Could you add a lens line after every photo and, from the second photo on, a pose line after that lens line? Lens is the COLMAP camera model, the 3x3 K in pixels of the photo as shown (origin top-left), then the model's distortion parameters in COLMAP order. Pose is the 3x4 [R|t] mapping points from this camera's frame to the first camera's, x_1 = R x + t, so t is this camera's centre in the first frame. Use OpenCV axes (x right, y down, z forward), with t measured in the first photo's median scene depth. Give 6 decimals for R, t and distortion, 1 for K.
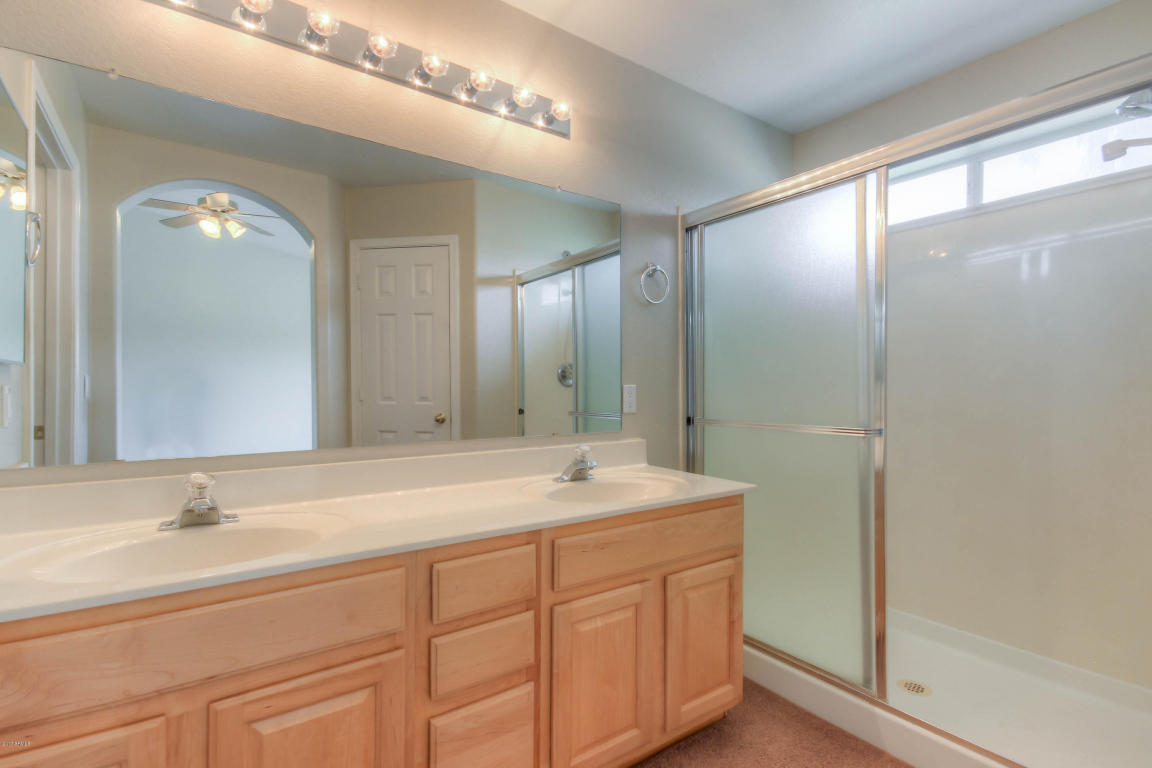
lens RADIAL K [[532.9, 0, 574.4], [0, 532.9, 388.4], [0, 0, 1]] dist [0.000904, 0.000103]
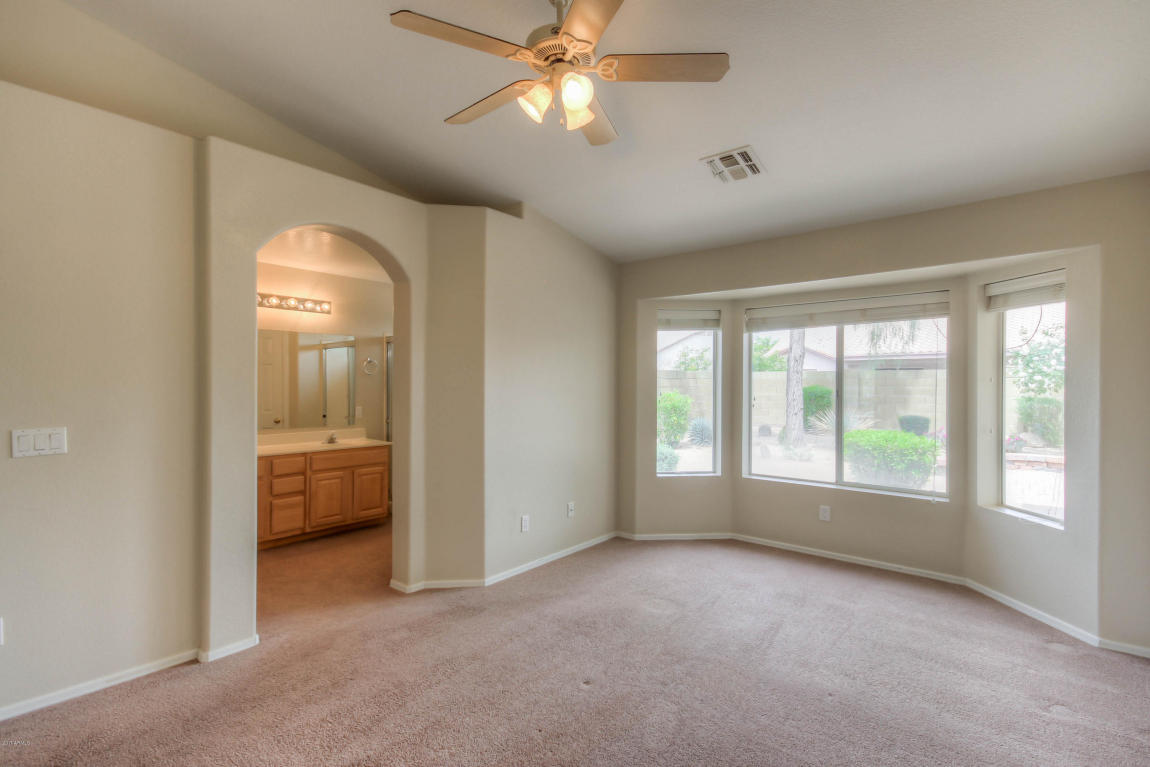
lens RADIAL K [[521.3, 0, 553.4], [0, 521.3, 374.2], [0, 0, 1]] dist [0.001504, -0.000051]
pose [[0.972262, 0.006967, 0.233791, 0.468187], [-0.001465, 0.999718, -0.023698, -0.114012], [-0.233890, 0.022698, 0.971998, -1.795576]]
